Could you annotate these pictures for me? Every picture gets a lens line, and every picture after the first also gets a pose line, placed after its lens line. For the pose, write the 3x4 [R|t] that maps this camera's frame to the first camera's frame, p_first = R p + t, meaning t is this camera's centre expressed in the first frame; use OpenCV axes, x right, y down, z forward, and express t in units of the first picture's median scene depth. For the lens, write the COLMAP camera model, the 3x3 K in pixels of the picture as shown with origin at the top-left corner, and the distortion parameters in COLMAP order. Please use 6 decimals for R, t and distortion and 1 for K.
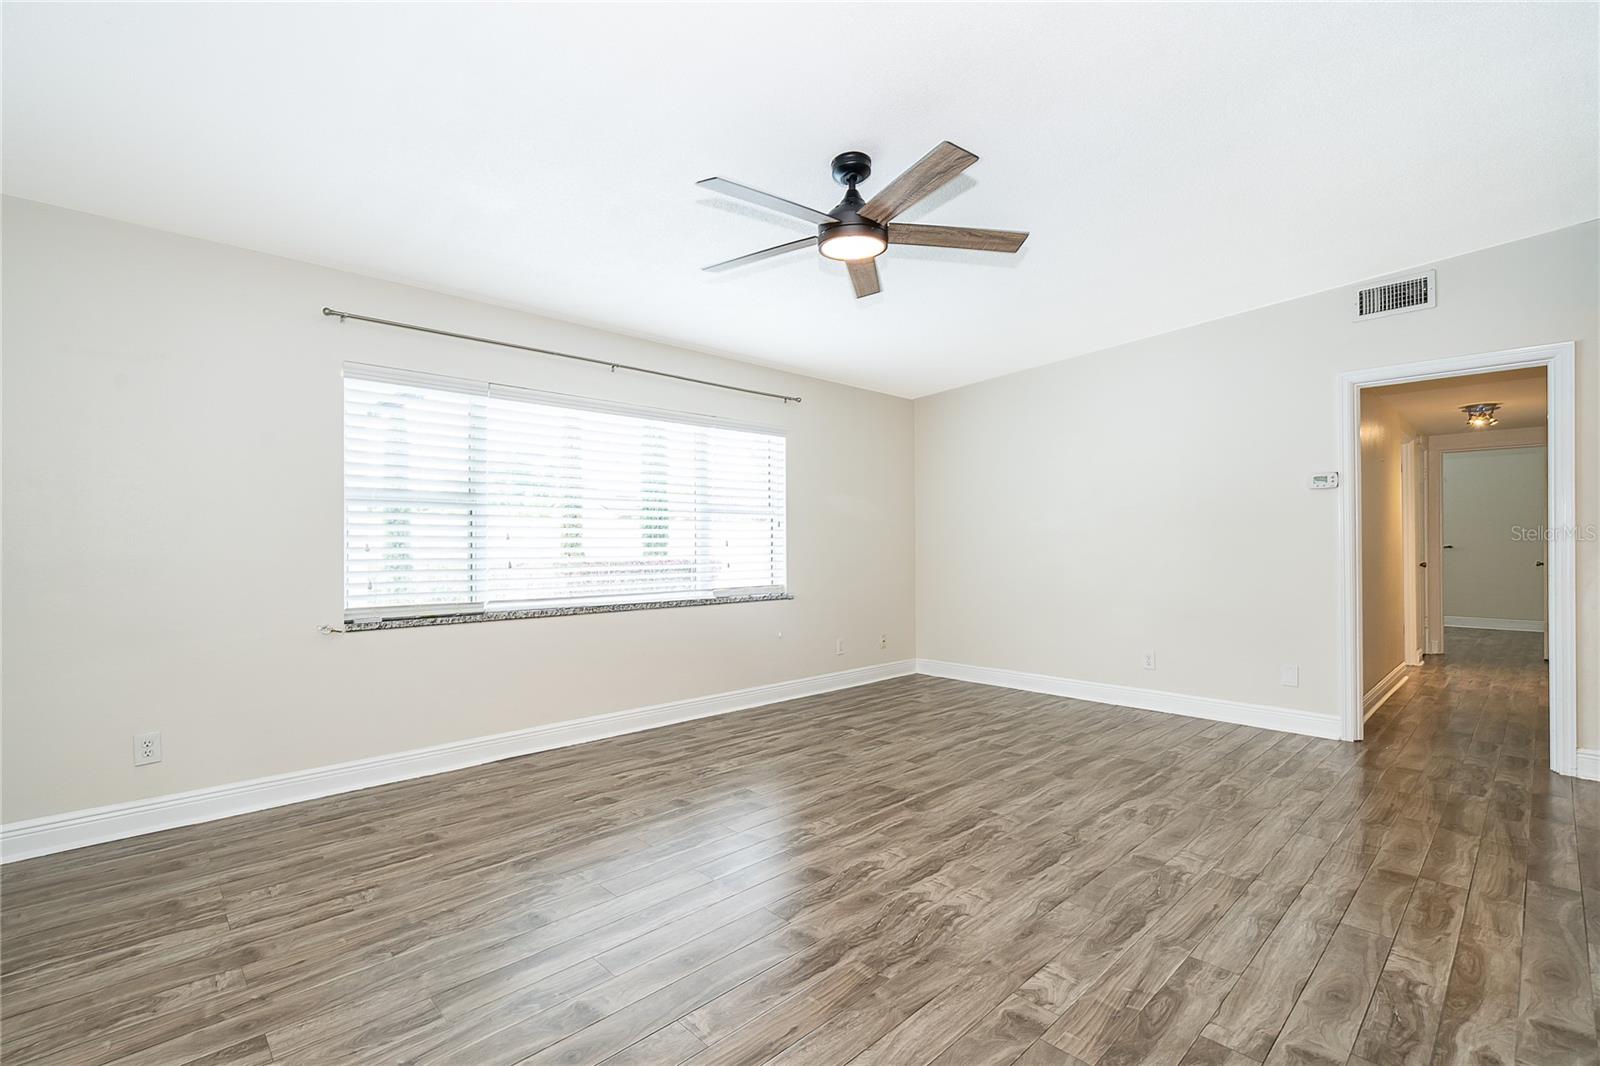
lens RADIAL K [[721.8, 0, 771.1], [0, 721.8, 543.7], [0, 0, 1]] dist [0.000635, -0.000202]
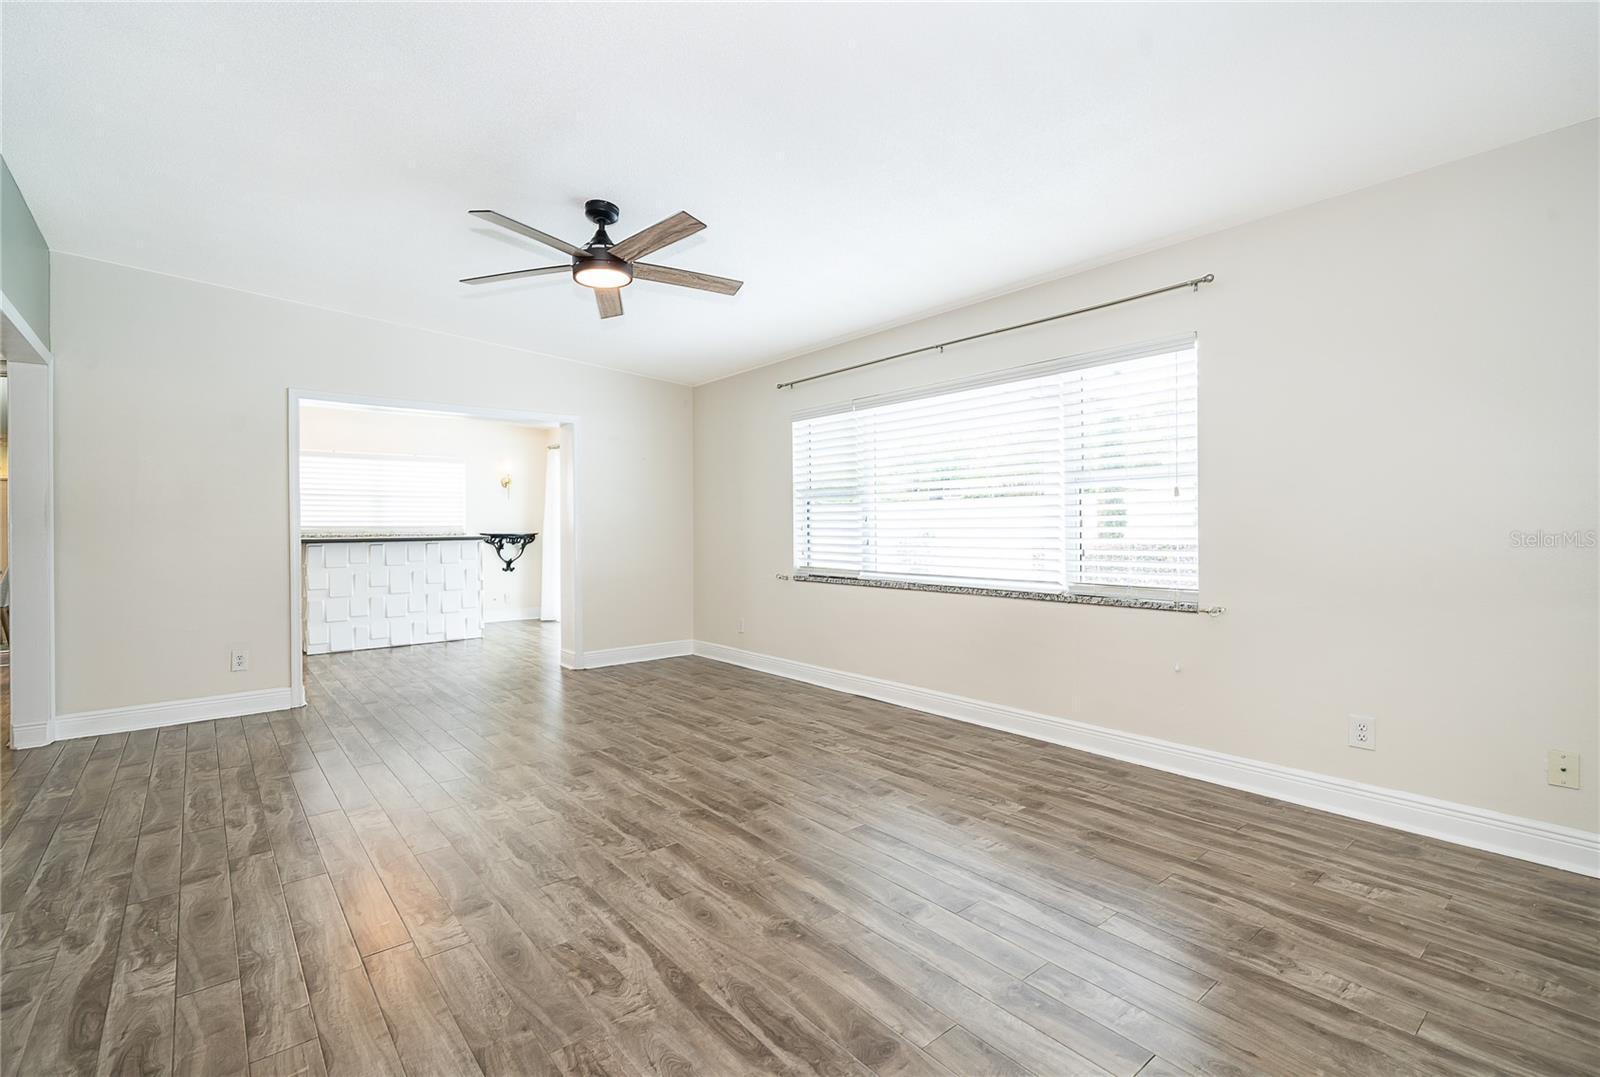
lens RADIAL K [[735.2, 0, 801.9], [0, 735.2, 534.7], [0, 0, 1]] dist [0.000867, 0.000468]
pose [[-0.059606, 0.012379, -0.998145, 1.046525], [0.008380, 0.999894, 0.011901, 0.001116], [0.998187, -0.007655, -0.059704, 1.117540]]
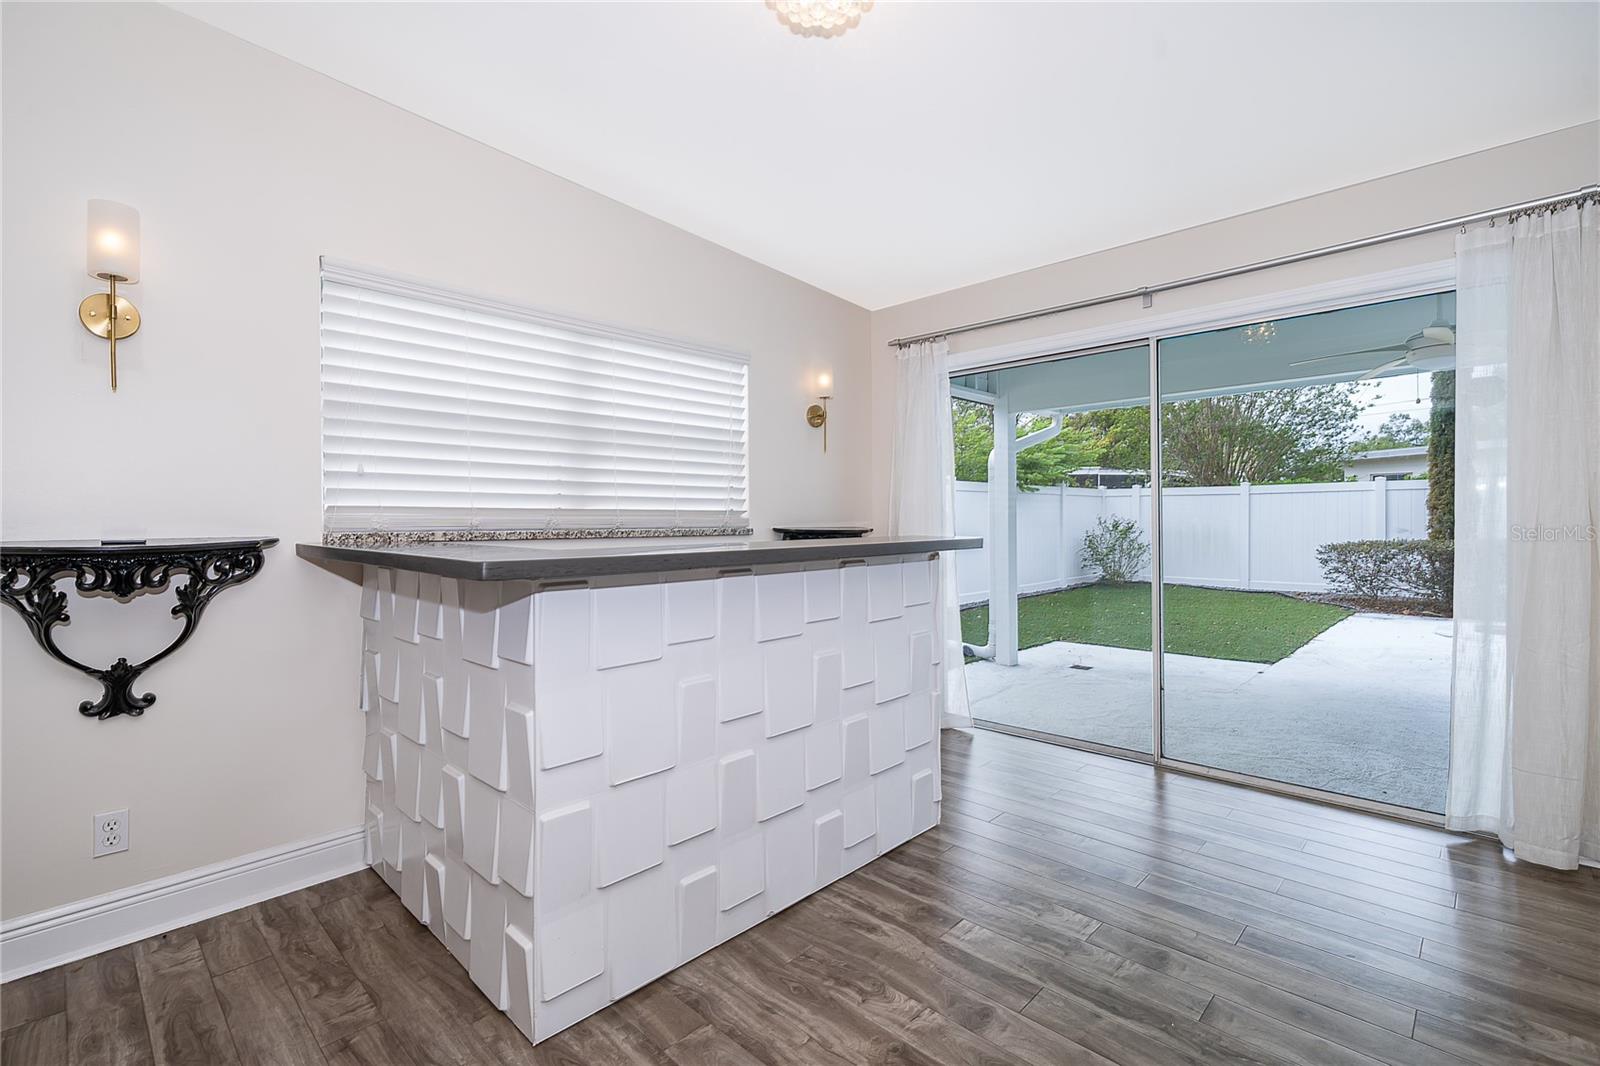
lens RADIAL K [[721.8, 0, 794.5], [0, 721.8, 521.0], [0, 0, 1]] dist [0.000635, -0.000202]
pose [[0.044021, 0.008404, -0.998995, -0.019951], [0.006924, 0.999938, 0.008717, 0.001303], [0.999007, -0.007301, 0.043960, 0.737775]]
